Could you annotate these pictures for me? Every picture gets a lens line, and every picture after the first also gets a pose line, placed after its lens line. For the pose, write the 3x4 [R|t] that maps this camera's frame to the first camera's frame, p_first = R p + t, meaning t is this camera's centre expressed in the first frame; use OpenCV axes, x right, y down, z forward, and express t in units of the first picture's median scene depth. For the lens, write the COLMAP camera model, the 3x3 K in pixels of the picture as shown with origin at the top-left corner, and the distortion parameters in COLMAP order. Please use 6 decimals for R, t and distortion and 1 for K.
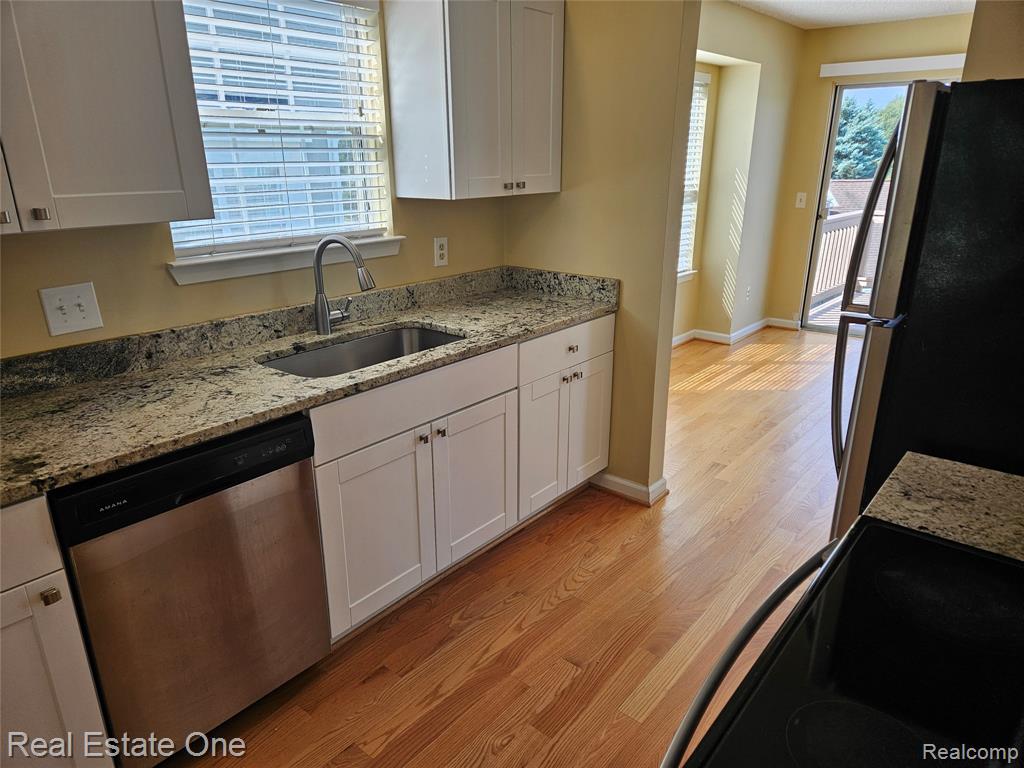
lens RADIAL K [[676.8, 0, 475.1], [0, 676.8, 387.1], [0, 0, 1]] dist [0.065743, 0.000066]
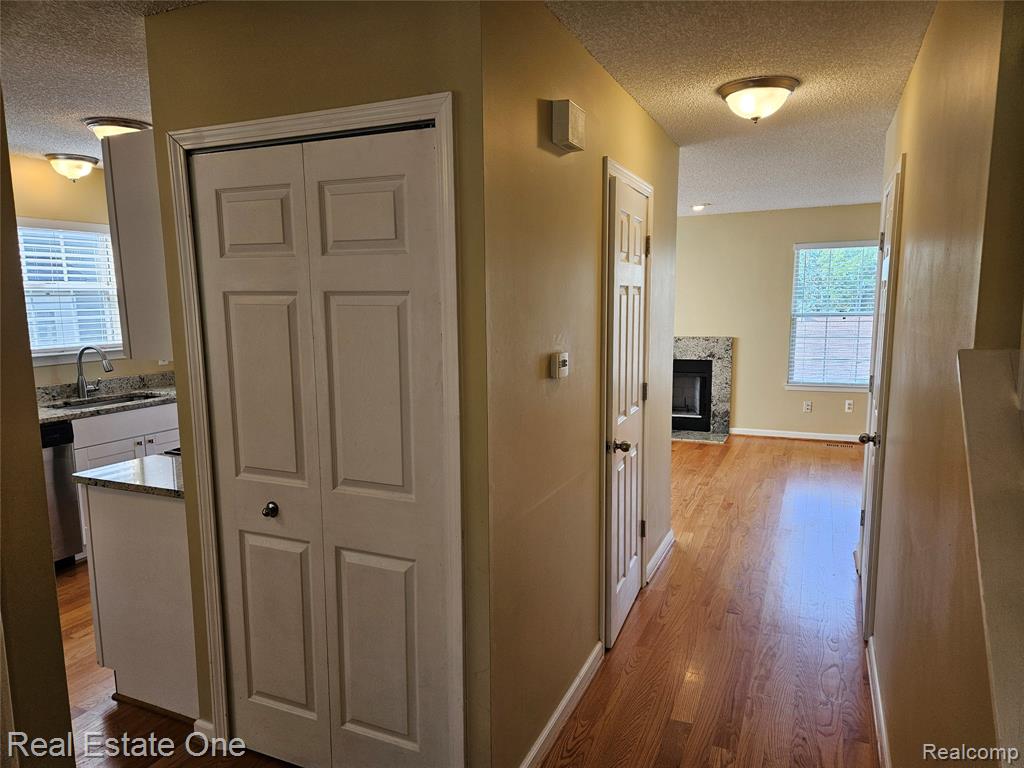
lens RADIAL K [[684.3, 0, 512.0], [0, 684.3, 384.0], [0, 0, 1]] dist [0.070834, -0.072612]
pose [[0.950412, -0.037741, 0.308695, 0.314105], [0.097997, 0.978386, -0.182094, 0.355443], [-0.295151, 0.203315, 0.933568, -1.153032]]
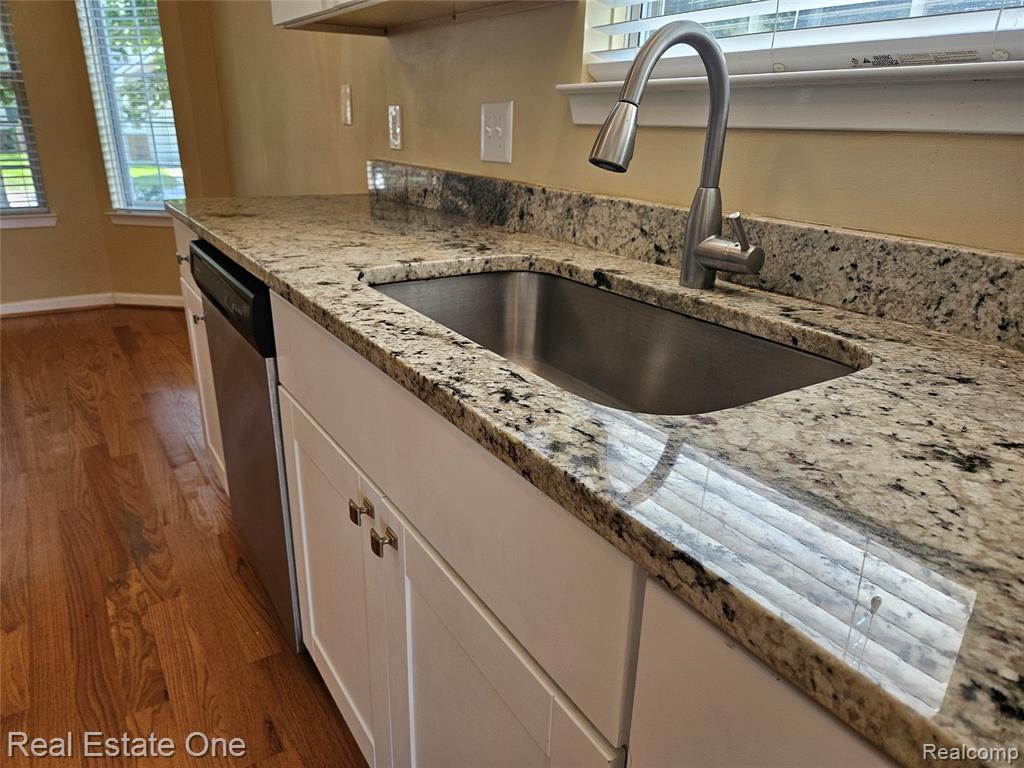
lens RADIAL K [[684.3, 0, 512.0], [0, 684.3, 384.0], [0, 0, 1]] dist [0.070834, -0.072612]
pose [[-0.250989, 0.357437, -0.899579, 0.232978], [-0.327803, 0.843033, 0.426428, -0.181883], [0.910796, 0.401914, -0.094423, 1.003499]]
